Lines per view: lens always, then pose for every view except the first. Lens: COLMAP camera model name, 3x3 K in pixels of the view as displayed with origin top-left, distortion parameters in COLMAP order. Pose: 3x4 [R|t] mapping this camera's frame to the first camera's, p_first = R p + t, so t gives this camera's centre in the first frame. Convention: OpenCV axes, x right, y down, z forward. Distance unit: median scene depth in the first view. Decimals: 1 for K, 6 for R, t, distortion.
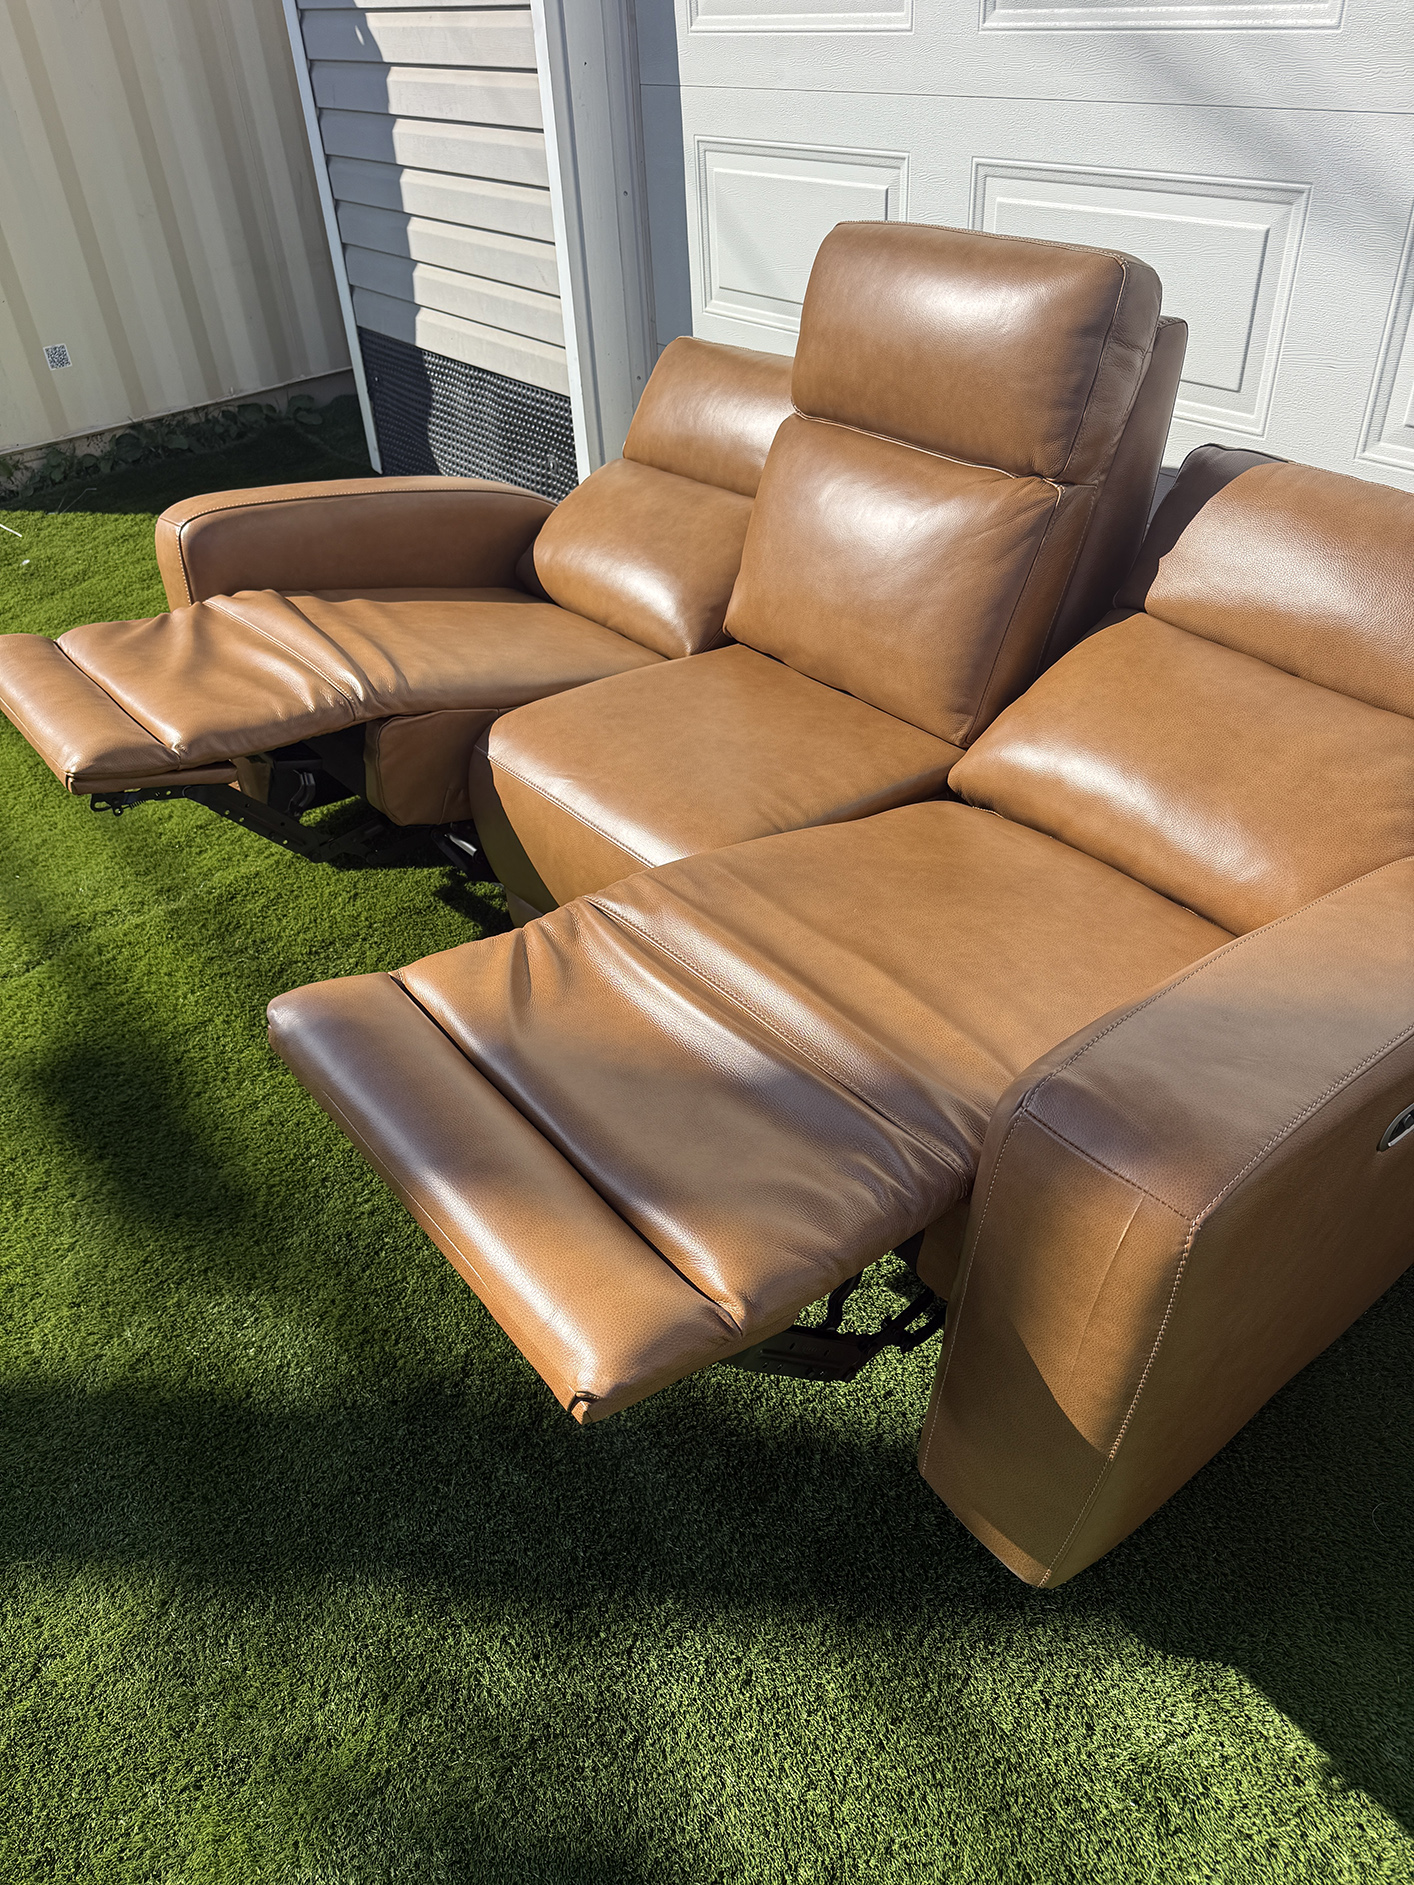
lens RADIAL K [[1342.8, 0, 695.5], [0, 1342.8, 945.3], [0, 0, 1]] dist [0.059552, -0.061773]
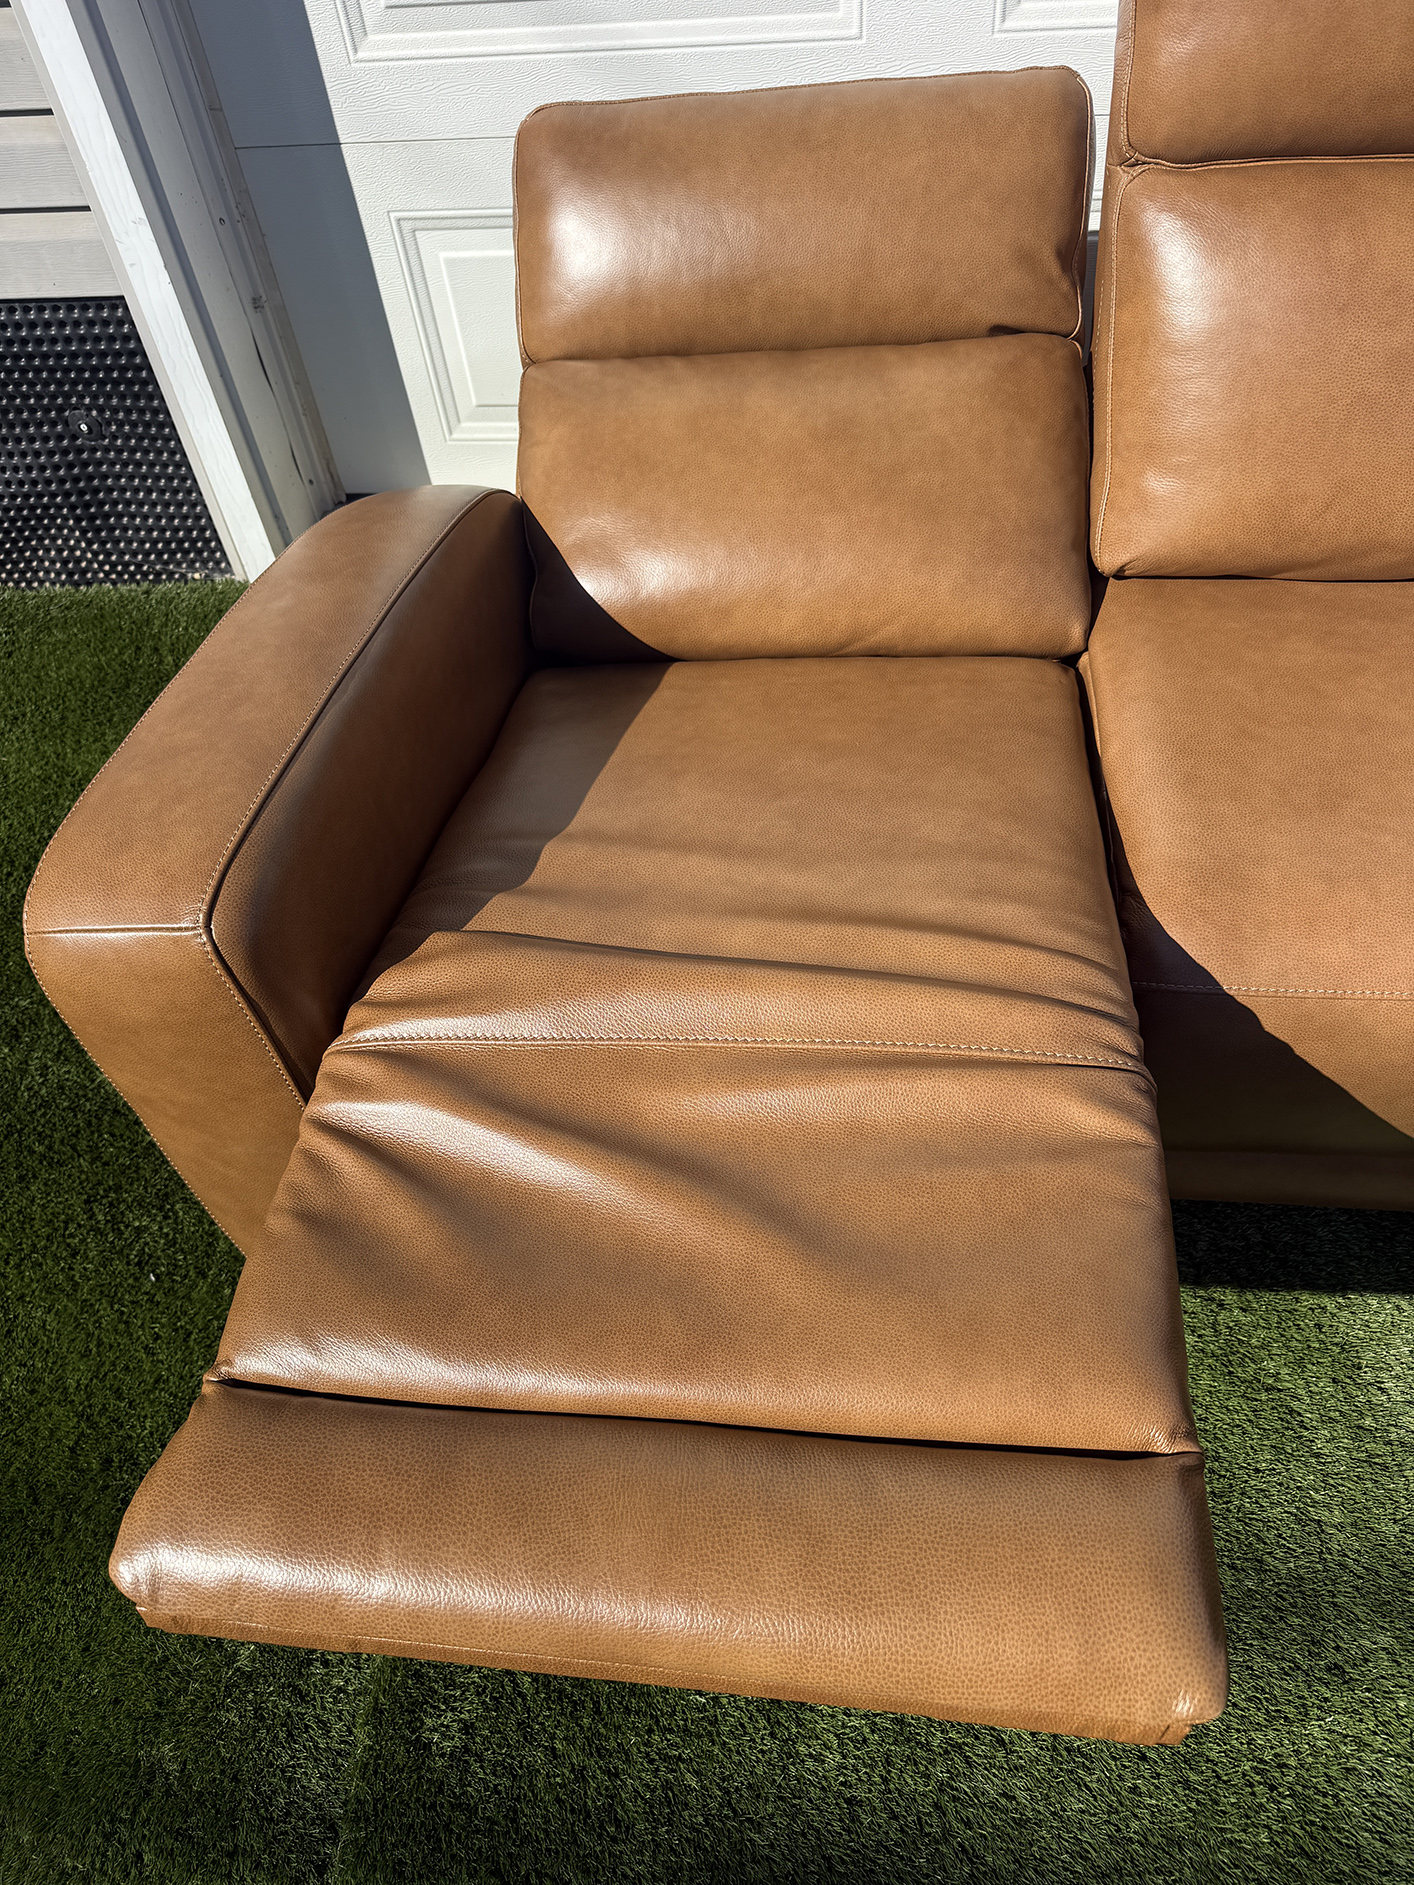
lens RADIAL K [[1351.5, 0, 704.2], [0, 1351.5, 946.9], [0, 0, 1]] dist [0.003393, -0.004431]
pose [[0.695879, -0.559764, 0.449908, -0.573035], [0.457764, 0.828443, 0.322698, -0.457758], [-0.553358, -0.018607, 0.832736, 0.737095]]
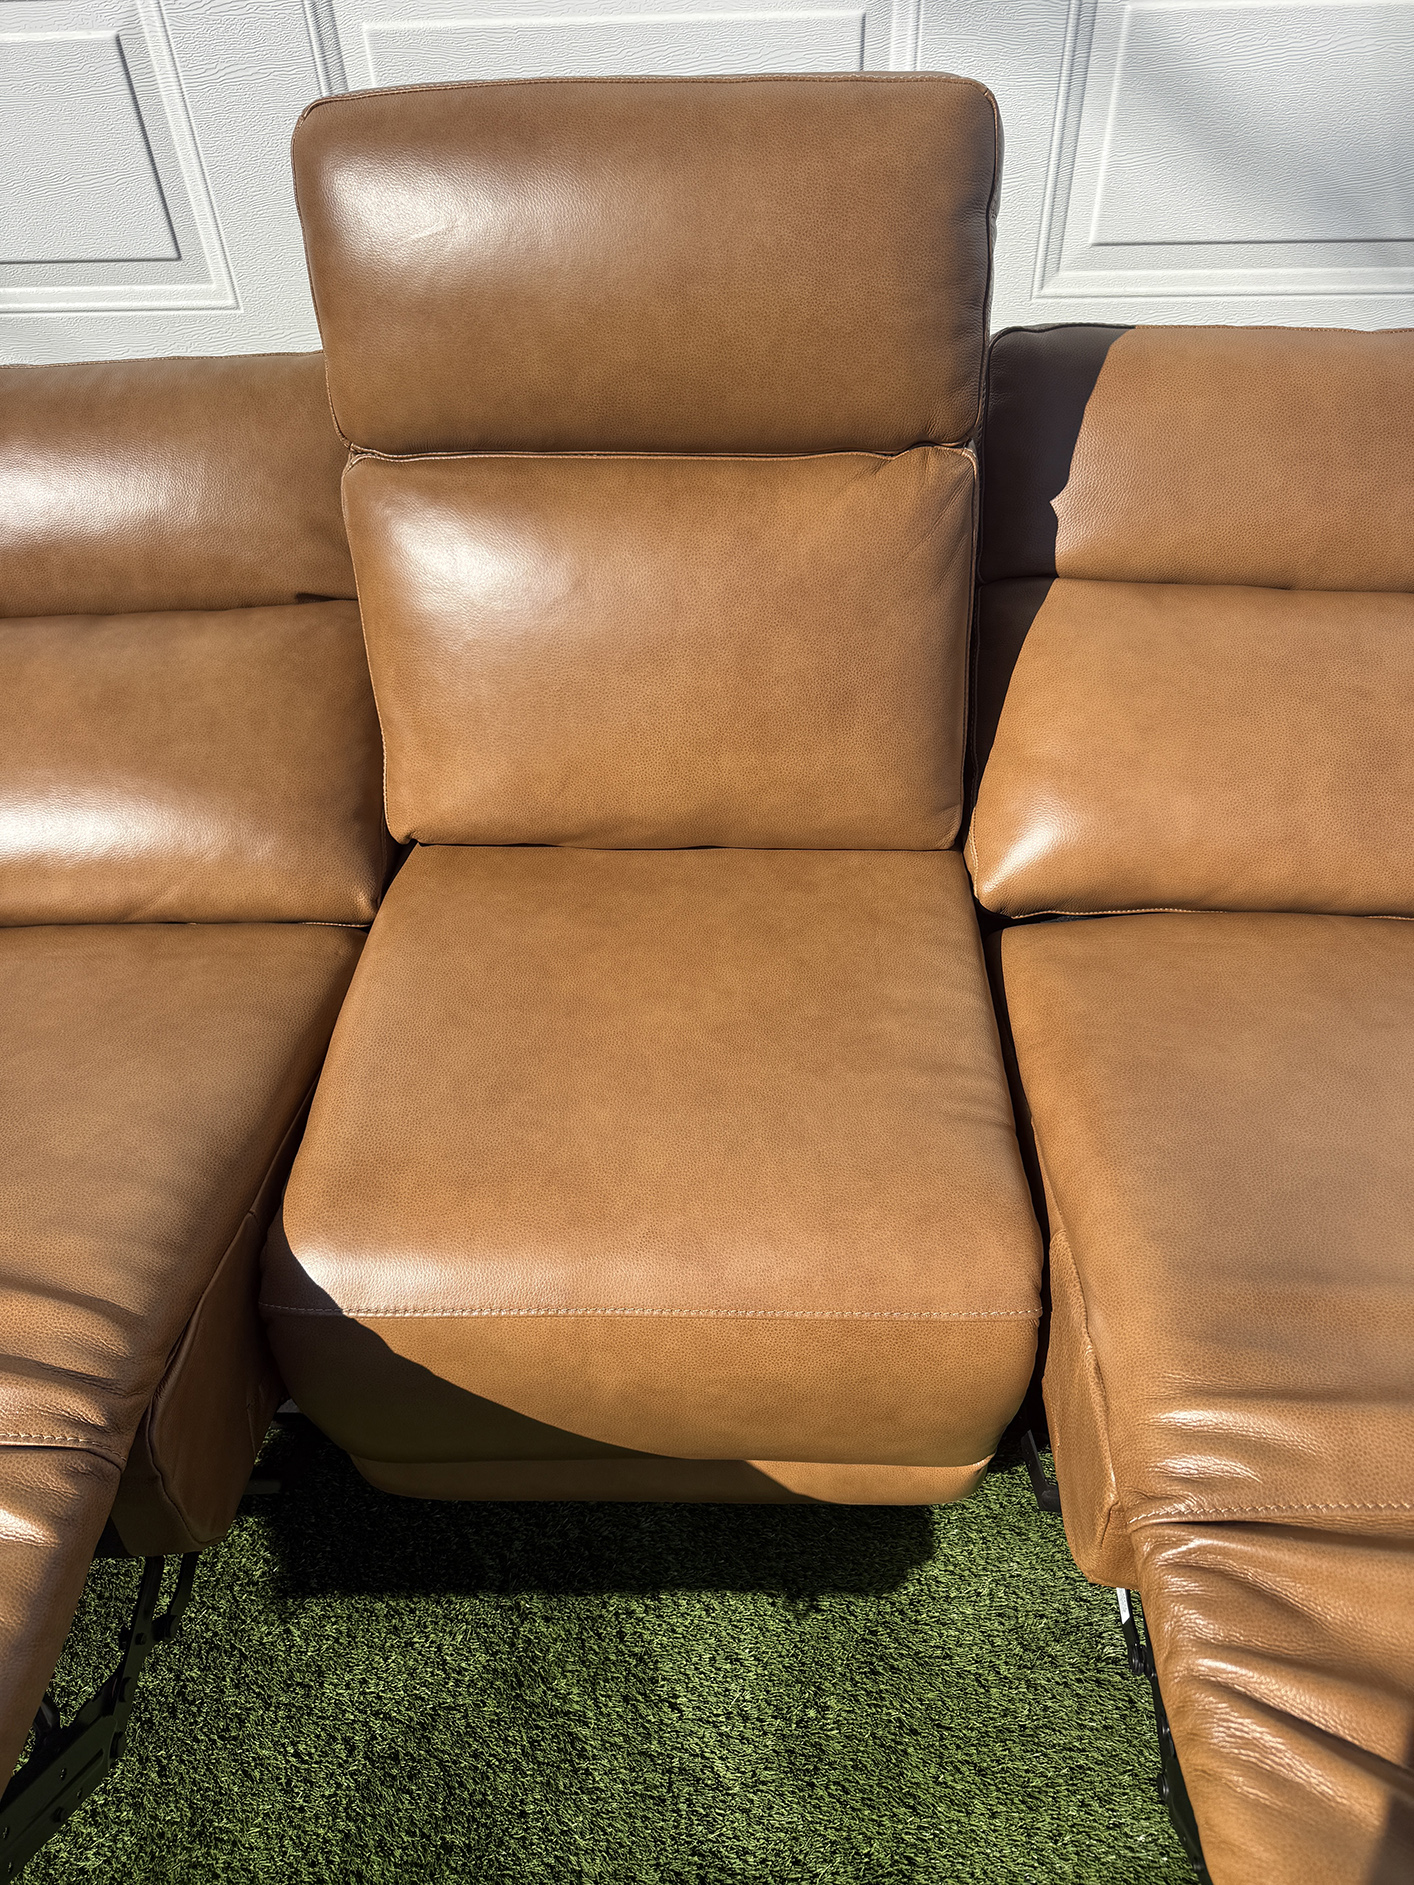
lens RADIAL K [[1336.1, 0, 714.3], [0, 1336.1, 952.3], [0, 0, 1]] dist [0.055215, -0.084036]
pose [[0.634163, -0.519966, 0.572252, -0.309426], [0.450892, 0.849932, 0.272602, -0.356866], [-0.628119, 0.085150, 0.773444, 0.574645]]
